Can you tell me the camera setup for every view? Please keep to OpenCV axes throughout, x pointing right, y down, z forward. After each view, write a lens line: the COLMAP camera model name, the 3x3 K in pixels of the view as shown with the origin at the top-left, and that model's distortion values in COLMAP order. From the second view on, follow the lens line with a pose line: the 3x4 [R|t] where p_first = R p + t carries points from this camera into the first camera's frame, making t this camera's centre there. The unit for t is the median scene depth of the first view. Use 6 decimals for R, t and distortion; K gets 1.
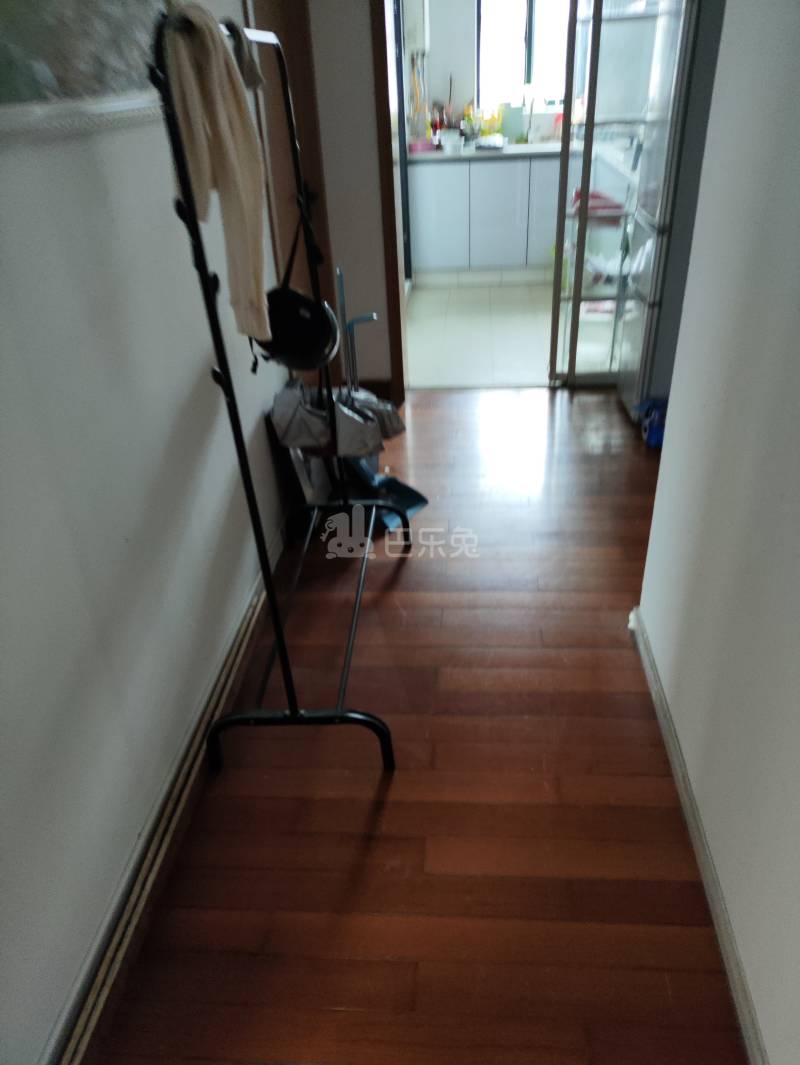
lens RADIAL K [[781.5, 0, 400.0], [0, 781.5, 532.5], [0, 0, 1]] dist [0.004167, 0.001194]
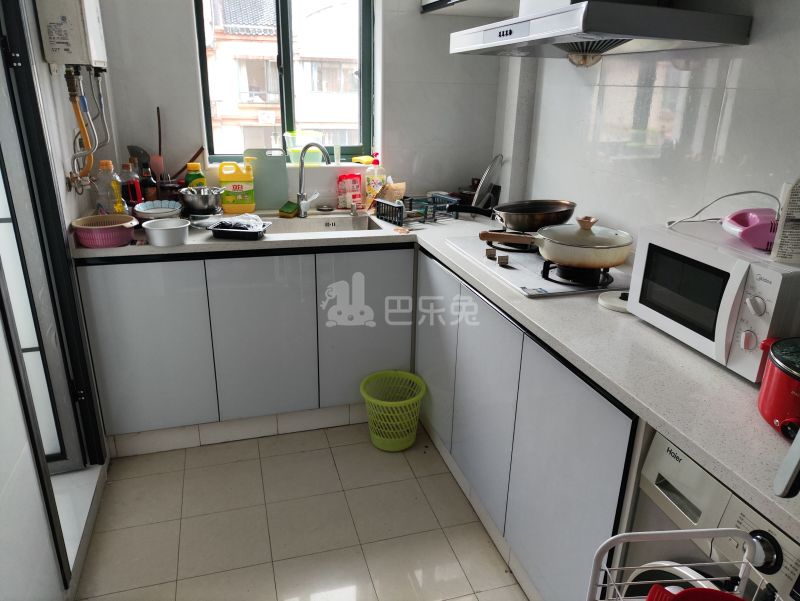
lens RADIAL K [[587.1, 0, 400.0], [0, 587.1, 300.5], [0, 0, 1]] dist [0.004167, 0.001194]
pose [[0.930856, -0.068186, 0.358968, 0.066879], [0.131111, 0.979339, -0.153964, -0.359389], [-0.341053, 0.190383, 0.920563, 0.574256]]
